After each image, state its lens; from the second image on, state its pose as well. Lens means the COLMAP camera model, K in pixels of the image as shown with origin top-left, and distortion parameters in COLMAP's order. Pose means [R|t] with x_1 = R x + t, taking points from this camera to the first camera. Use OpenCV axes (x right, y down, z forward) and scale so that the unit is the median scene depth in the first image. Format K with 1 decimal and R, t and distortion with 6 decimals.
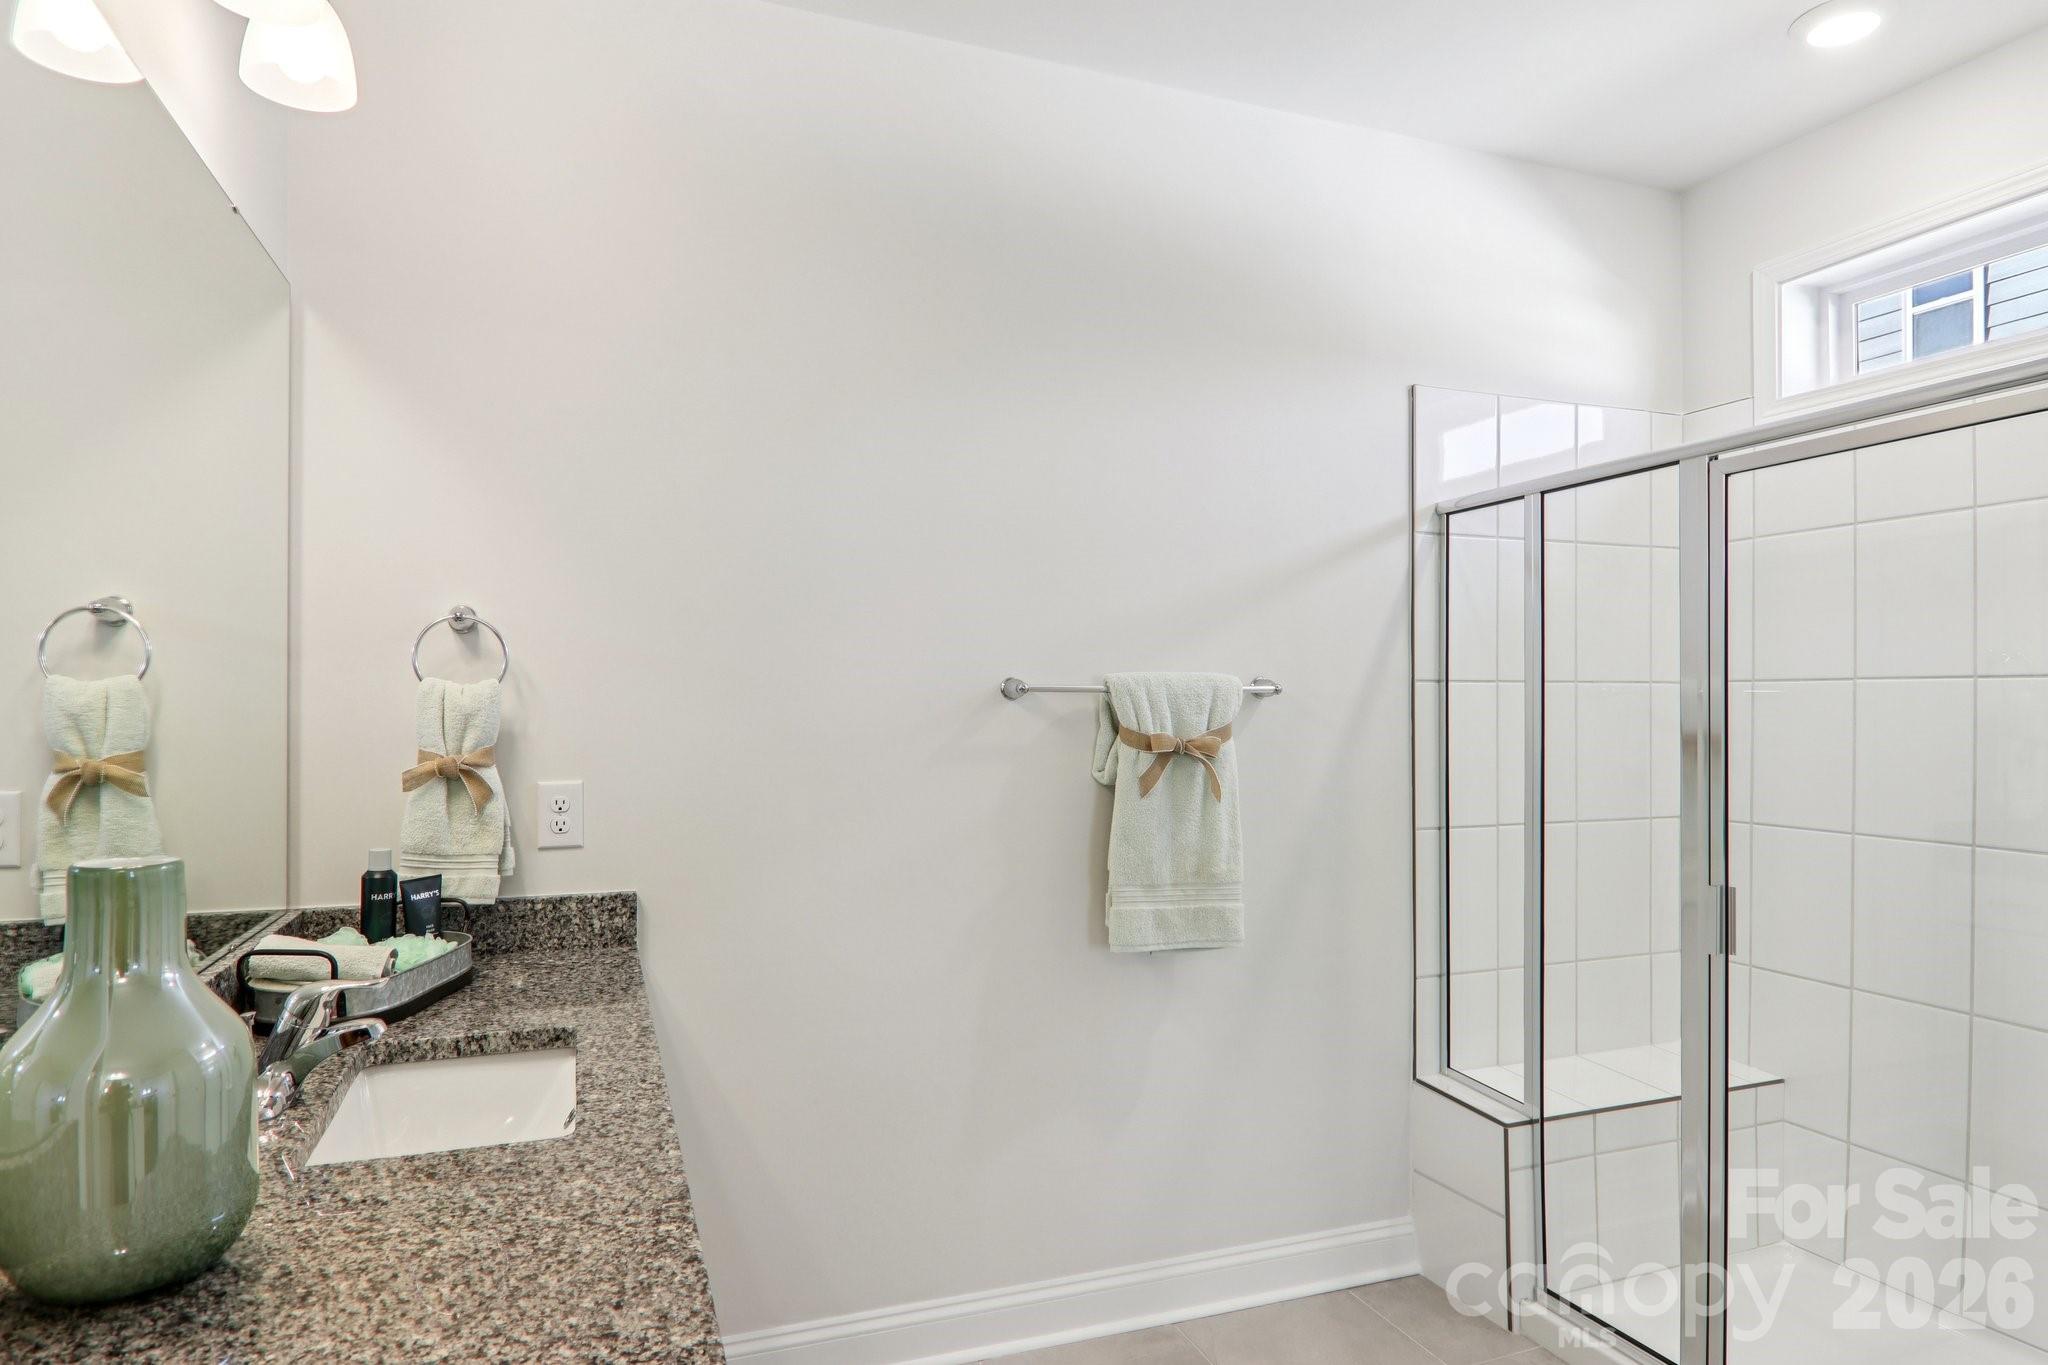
lens RADIAL K [[1194.5, 0, 1036.7], [0, 1194.5, 702.3], [0, 0, 1]] dist [0.004946, -0.015219]
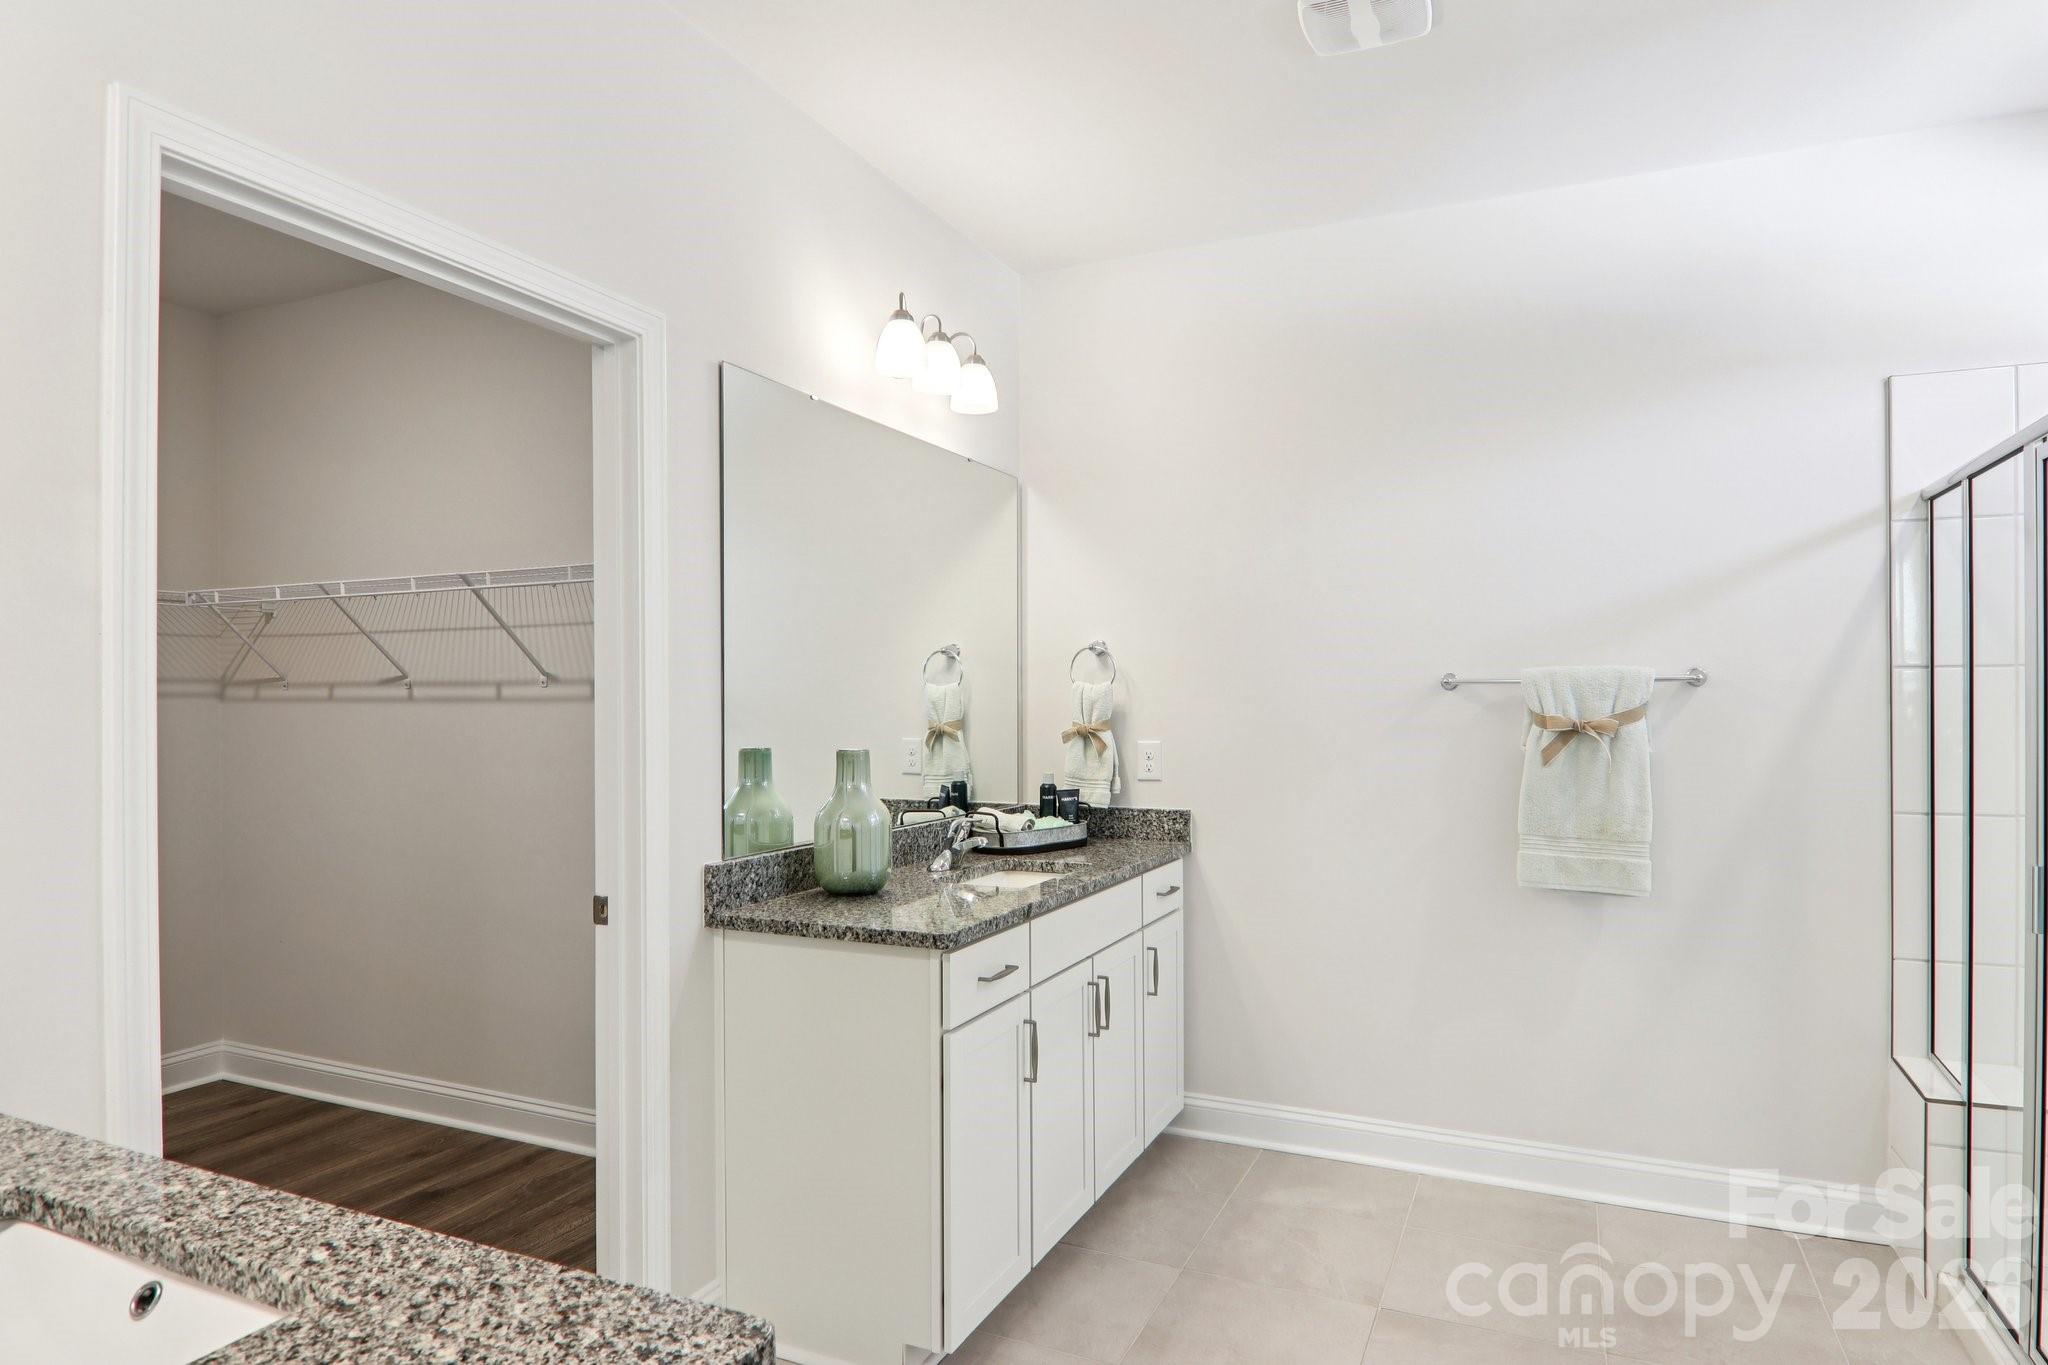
lens RADIAL K [[1194.5, 0, 1013.2], [0, 1194.5, 687.4], [0, 0, 1]] dist [0.004946, -0.015219]
pose [[0.699496, -0.012140, -0.714533, 0.684624], [0.006645, 0.999923, -0.010483, 0.006522], [0.714605, 0.002585, 0.699523, -0.325933]]
